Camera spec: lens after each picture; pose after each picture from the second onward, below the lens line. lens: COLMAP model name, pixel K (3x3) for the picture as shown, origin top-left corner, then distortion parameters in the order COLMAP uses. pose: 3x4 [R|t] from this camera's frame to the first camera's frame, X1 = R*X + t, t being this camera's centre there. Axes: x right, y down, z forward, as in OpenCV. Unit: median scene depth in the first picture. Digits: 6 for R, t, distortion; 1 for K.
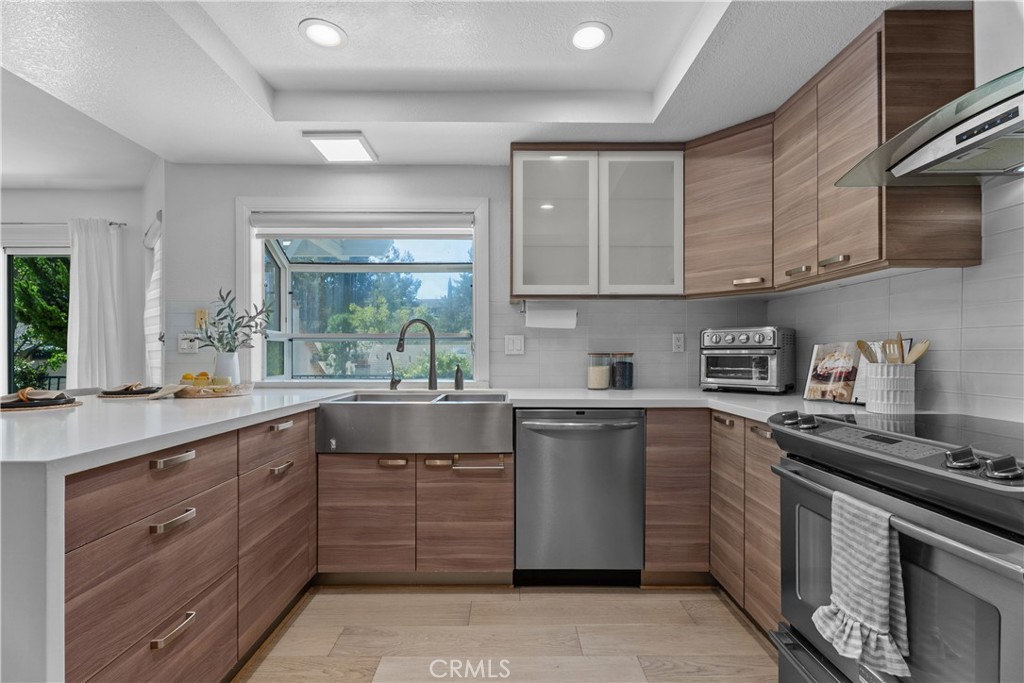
lens RADIAL K [[459.6, 0, 512.9], [0, 459.6, 352.0], [0, 0, 1]] dist [0.009494, 0.000353]
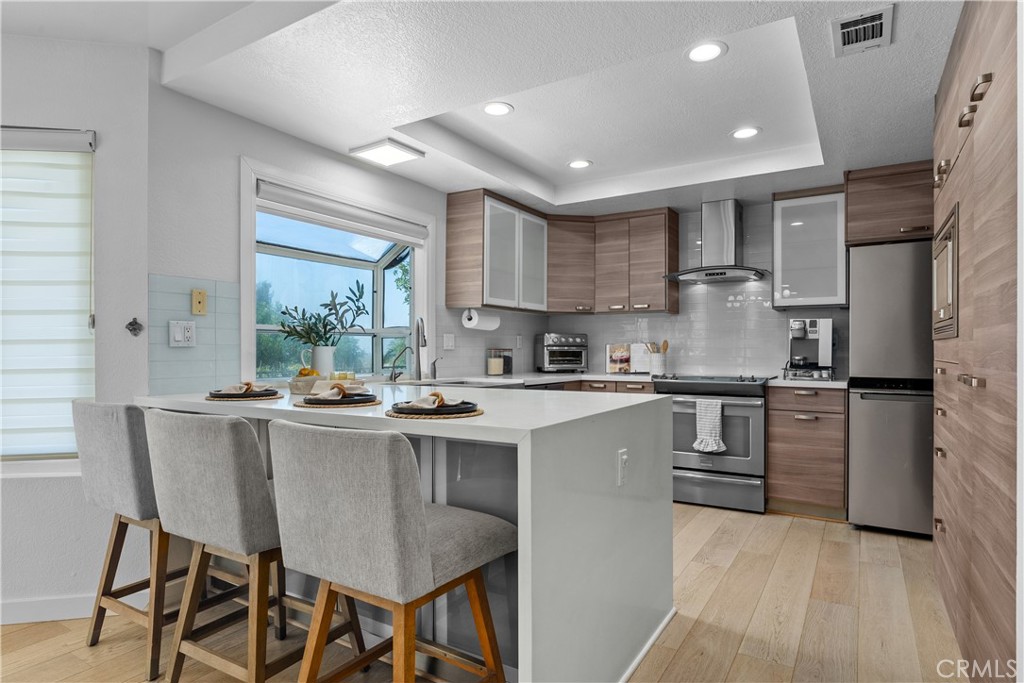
lens RADIAL K [[579.1, 0, 506.5], [0, 579.1, 348.0], [0, 0, 1]] dist [0.005779, 0.002280]
pose [[0.536725, 0.002890, 0.843753, -1.374345], [-0.003744, 0.999992, -0.001044, 0.002330], [-0.843749, -0.002598, 0.536731, 0.057378]]
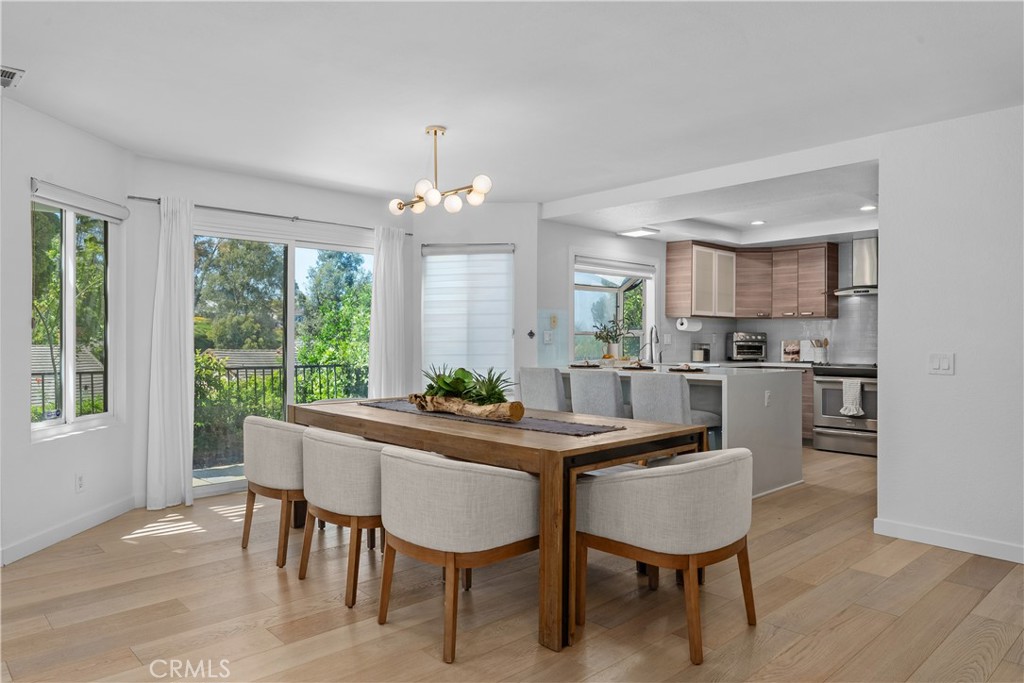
lens RADIAL K [[673.9, 0, 513.7], [0, 673.9, 337.0], [0, 0, 1]] dist [-0.001514, 0.001643]
pose [[0.730156, 0.005848, 0.683256, -2.621061], [-0.006788, 0.999976, -0.001306, -0.019196], [-0.683247, -0.003684, 0.730178, -0.633535]]
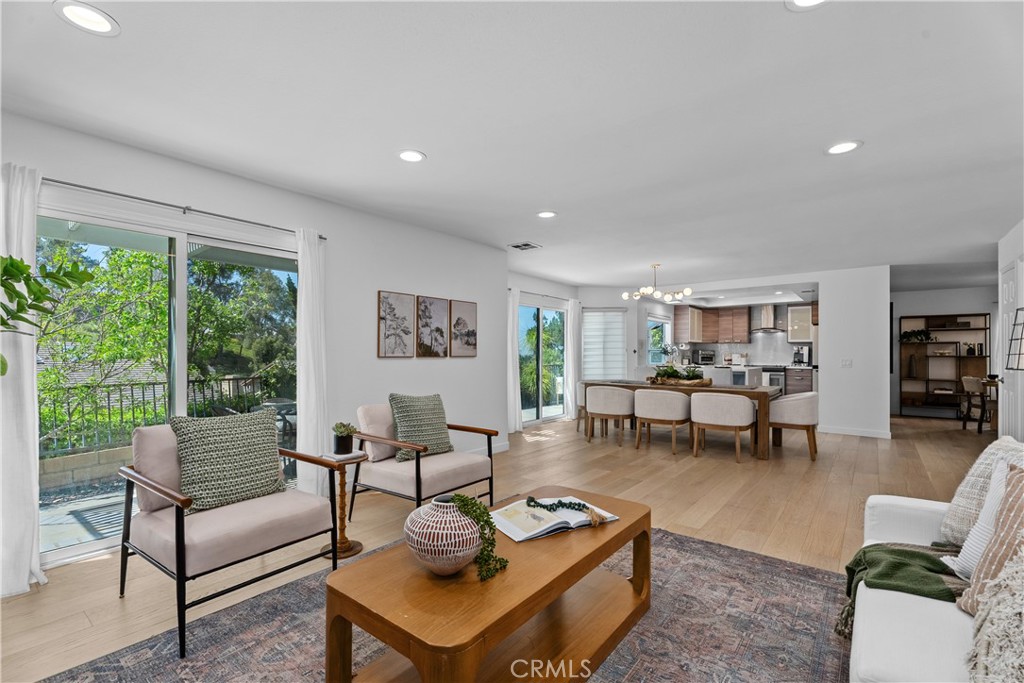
lens RADIAL K [[459.6, 0, 511.6], [0, 459.6, 348.4], [0, 0, 1]] dist [0.009494, 0.000353]
pose [[0.623102, 0.011465, 0.782056, -4.229621], [-0.006089, 0.999933, -0.009808, -0.015653], [-0.782117, 0.001350, 0.623131, -0.321580]]
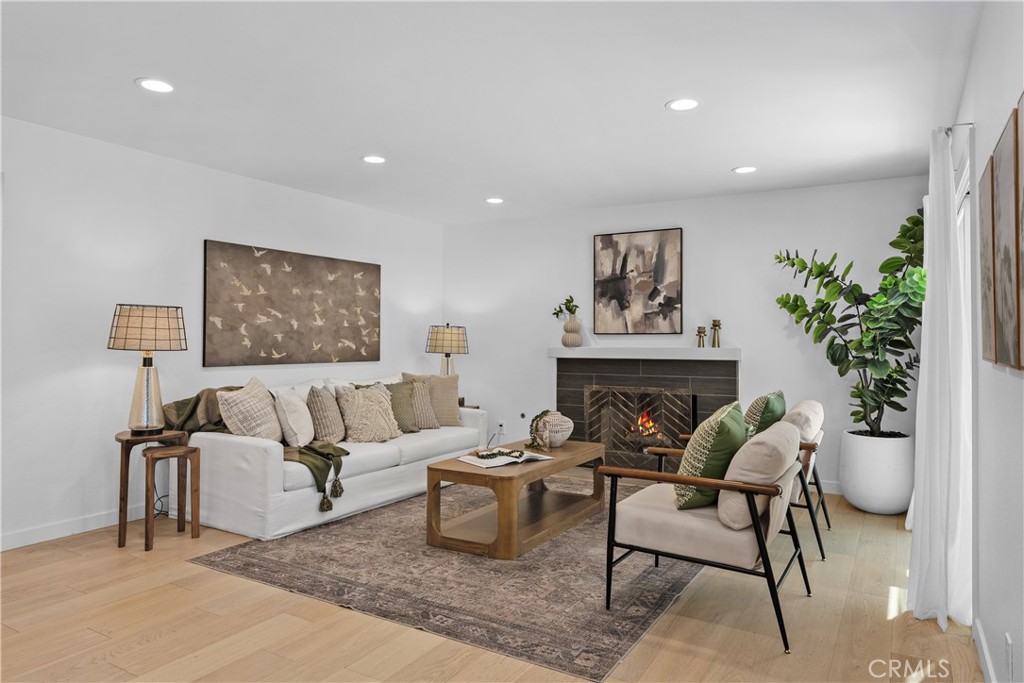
lens RADIAL K [[659.0, 0, 511.4], [0, 659.0, 332.2], [0, 0, 1]] dist [-0.004413, -0.000228]
pose [[-0.518943, -0.009949, -0.854751, -2.099804], [-0.003489, 0.999949, -0.009521, -0.023720], [0.854802, -0.001959, -0.518951, 1.027063]]
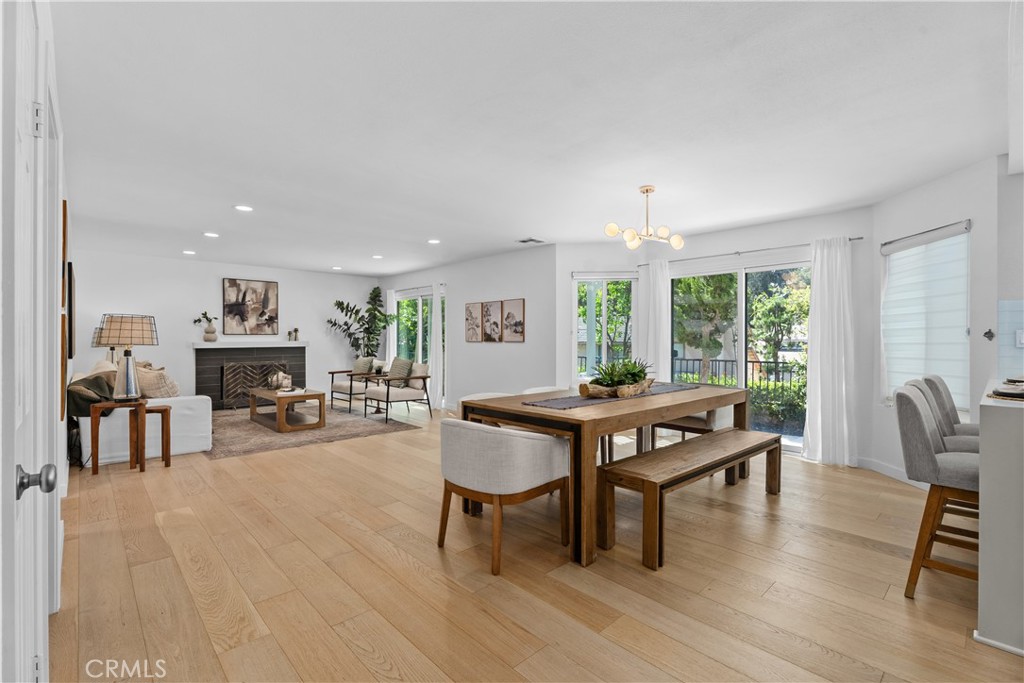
lens RADIAL K [[459.6, 0, 506.8], [0, 459.6, 340.9], [0, 0, 1]] dist [0.009494, 0.000353]
pose [[0.672527, 0.006567, -0.740043, -0.819486], [-0.001922, 0.999973, 0.007127, -0.023085], [0.740070, -0.003371, 0.672522, -0.698359]]
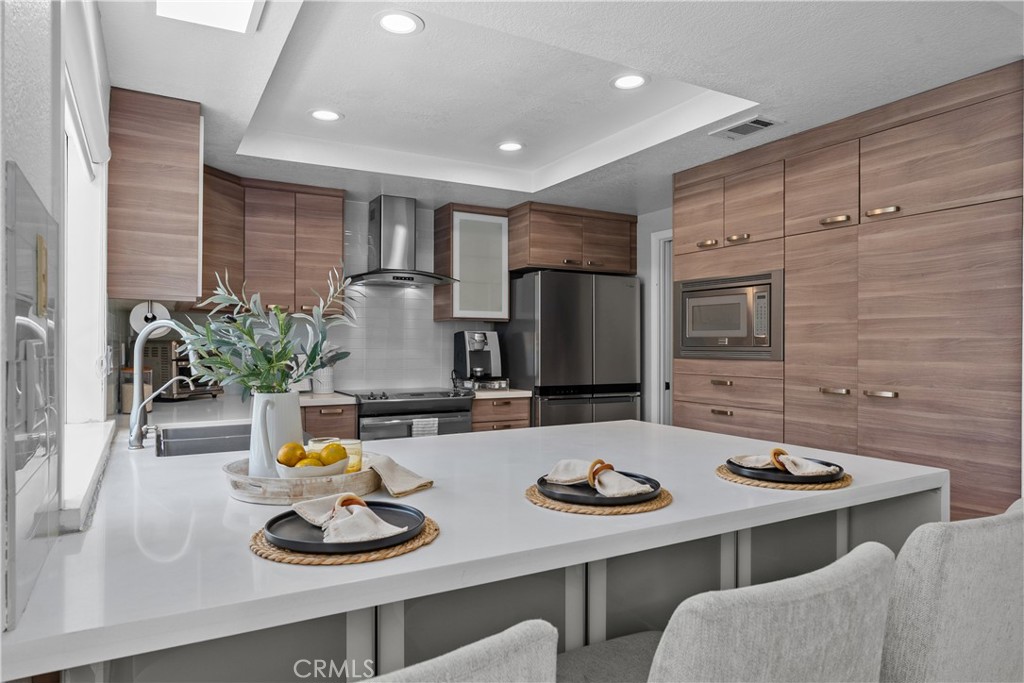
lens RADIAL K [[659.0, 0, 514.7], [0, 659.0, 346.4], [0, 0, 1]] dist [-0.004413, -0.000228]
pose [[-0.483266, 0.001025, 0.875473, -1.270421], [-0.003090, 0.999991, -0.002877, -0.037150], [-0.875468, -0.004096, -0.483258, 1.086513]]
